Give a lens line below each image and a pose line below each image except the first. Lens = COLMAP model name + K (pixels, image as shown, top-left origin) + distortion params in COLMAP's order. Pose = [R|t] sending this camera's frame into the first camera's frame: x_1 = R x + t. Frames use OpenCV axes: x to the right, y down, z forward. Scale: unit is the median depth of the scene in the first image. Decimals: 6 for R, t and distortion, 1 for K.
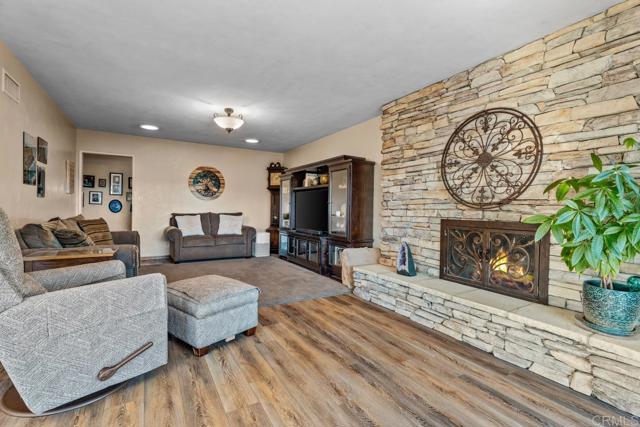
lens RADIAL K [[287.1, 0, 318.7], [0, 287.1, 214.7], [0, 0, 1]] dist [0.001125, 0.001790]
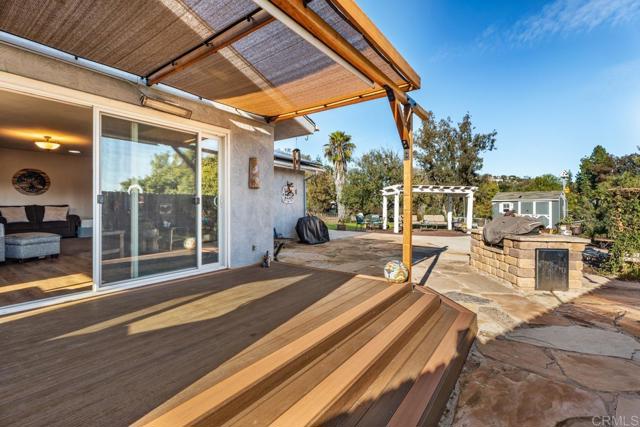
lens RADIAL K [[287.1, 0, 317.0], [0, 287.1, 204.8], [0, 0, 1]] dist [0.001125, 0.001790]
pose [[0.922307, -0.019091, 0.385985, 0.526063], [0.027066, 0.999518, -0.015236, 0.084072], [-0.385508, 0.024499, 0.922379, -1.231318]]
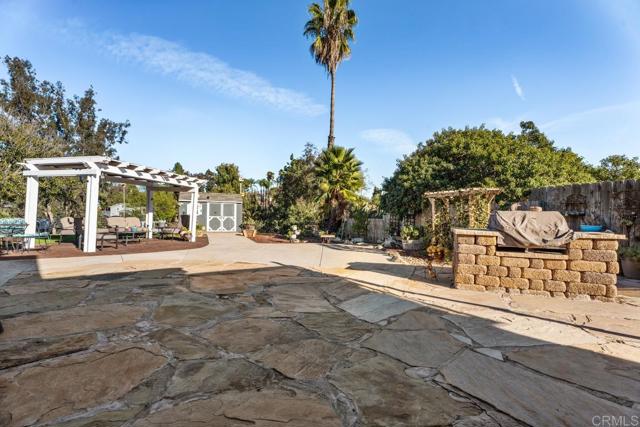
lens RADIAL K [[287.1, 0, 317.3], [0, 287.1, 214.0], [0, 0, 1]] dist [0.001125, 0.001790]
pose [[-0.096099, -0.019262, 0.995185, 0.997388], [-0.000707, 0.999814, 0.019284, 0.147187], [-0.995372, 0.001150, -0.096094, 1.007536]]
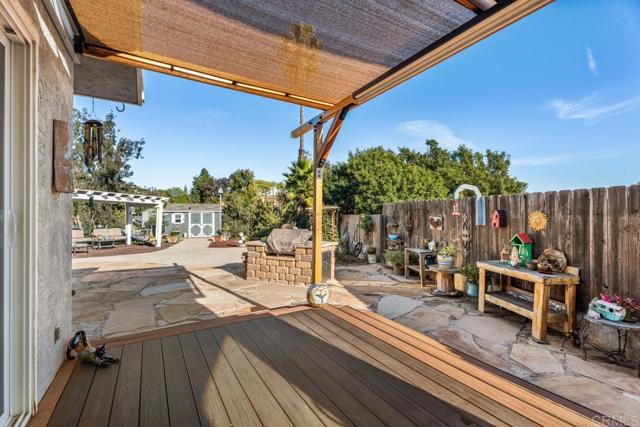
lens RADIAL K [[287.1, 0, 320.8], [0, 287.1, 211.9], [0, 0, 1]] dist [0.001125, 0.001790]
pose [[-0.007648, -0.012046, 0.999898, 0.171043], [0.021607, 0.999692, 0.012209, 0.014202], [-0.999737, 0.021698, -0.007385, -0.318262]]
